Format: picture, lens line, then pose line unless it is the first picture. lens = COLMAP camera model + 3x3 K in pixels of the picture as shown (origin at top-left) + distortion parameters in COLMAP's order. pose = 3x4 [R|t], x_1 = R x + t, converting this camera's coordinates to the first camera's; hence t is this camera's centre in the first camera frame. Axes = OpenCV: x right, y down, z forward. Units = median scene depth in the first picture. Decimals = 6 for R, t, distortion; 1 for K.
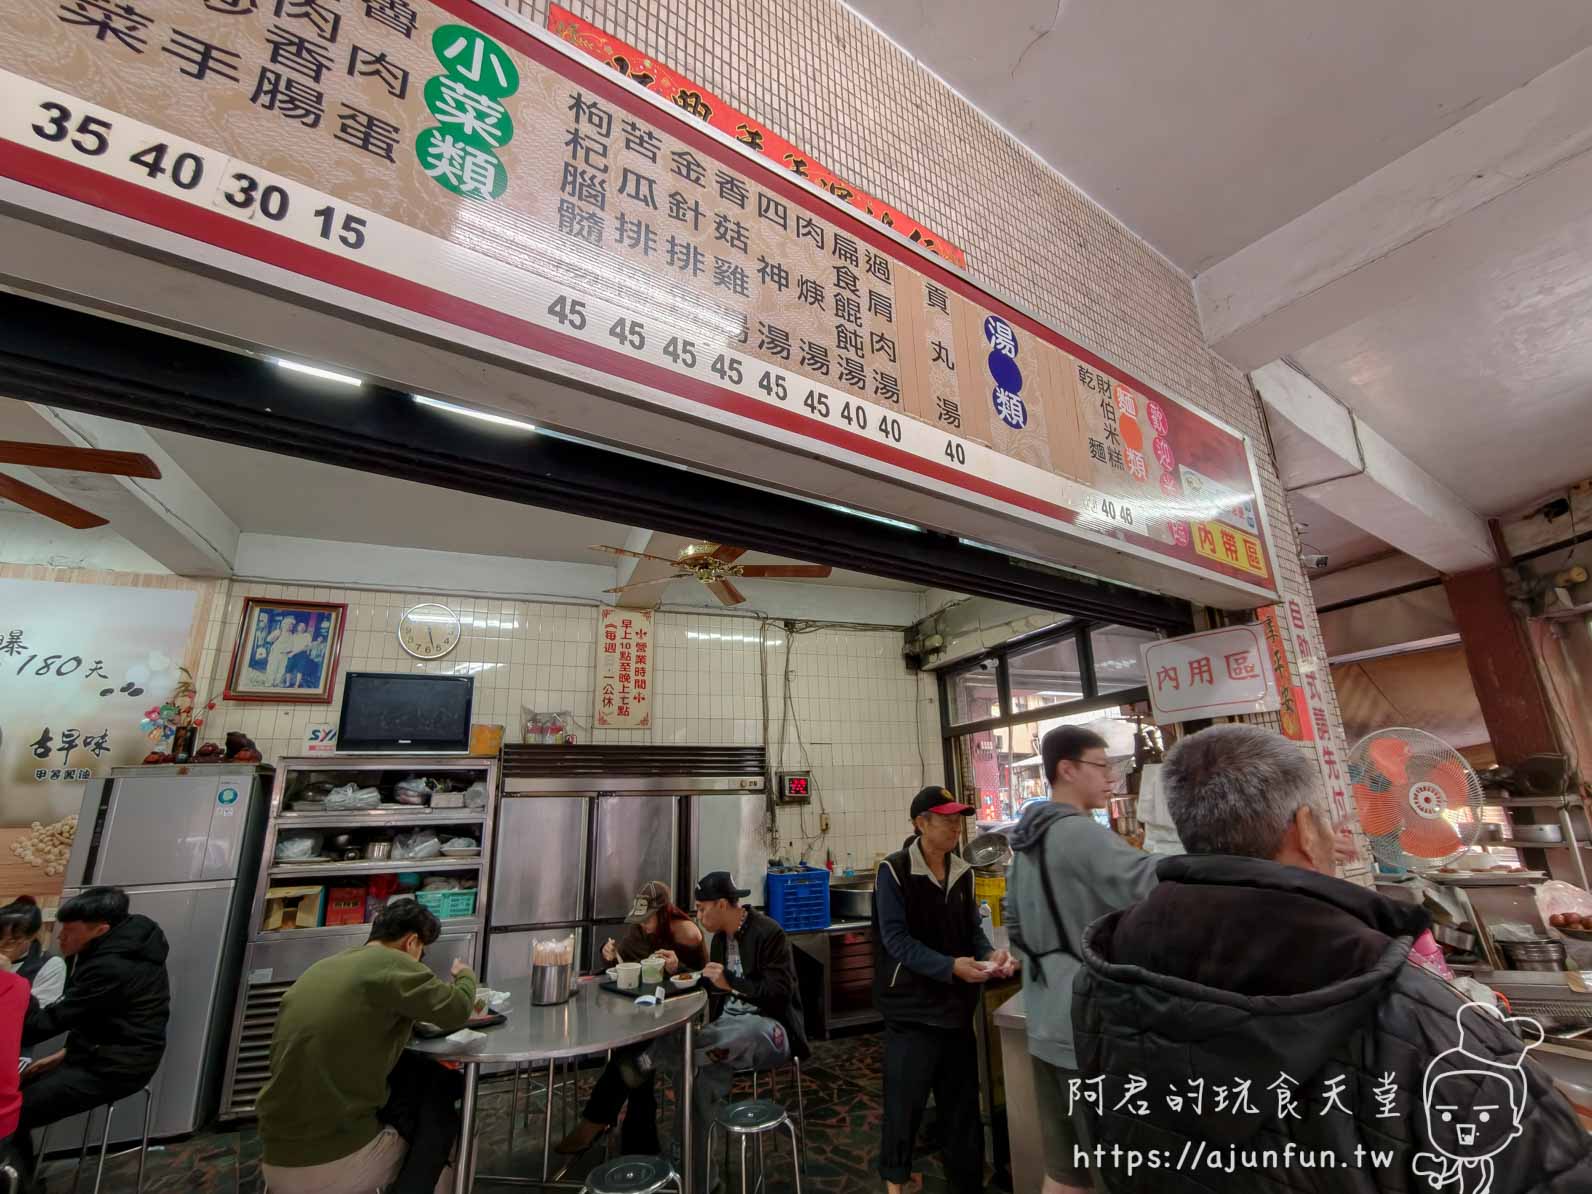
lens RADIAL K [[719.8, 0, 794.9], [0, 719.8, 592.9], [0, 0, 1]] dist [0.002903, 0.001074]
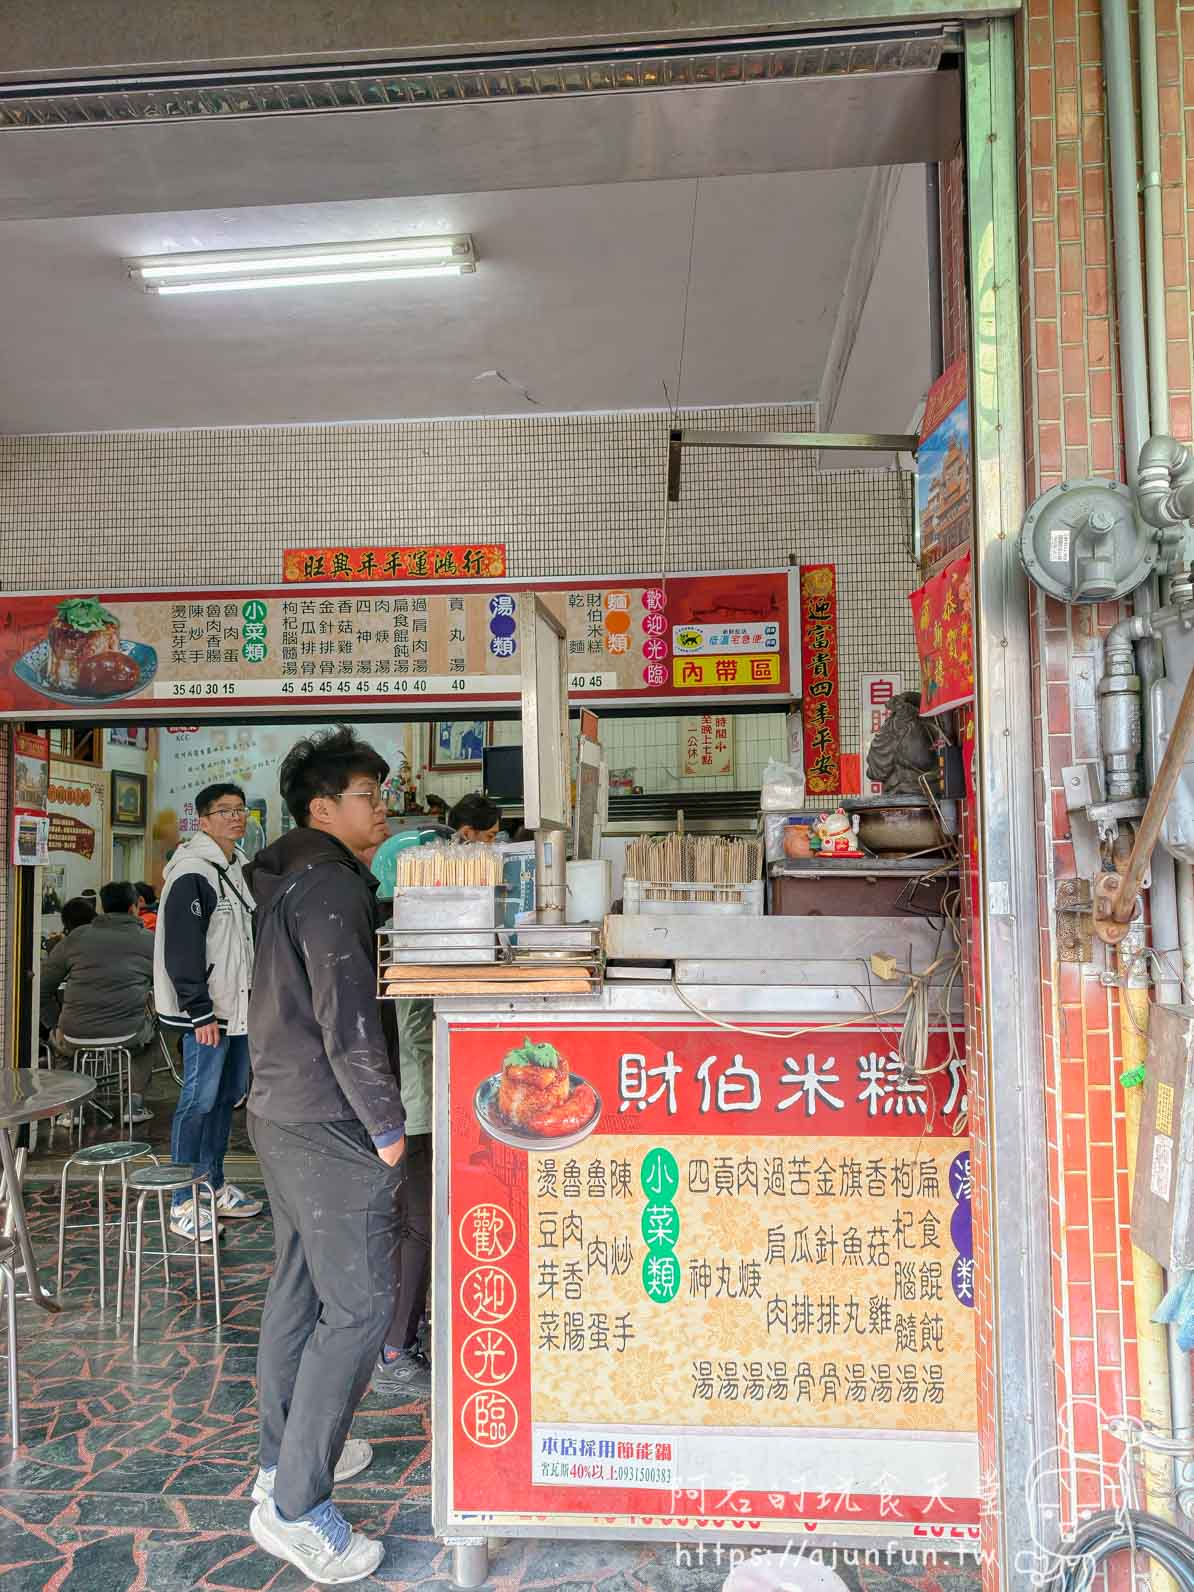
lens RADIAL K [[1113.7, 0, 596.8], [0, 1113.7, 796.4], [0, 0, 1]] dist [0.003239, -0.000200]
pose [[0.760813, -0.023851, -0.648532, 2.705270], [0.176466, 0.969274, 0.171371, -0.369625], [0.624518, -0.244825, 0.741645, -1.322172]]
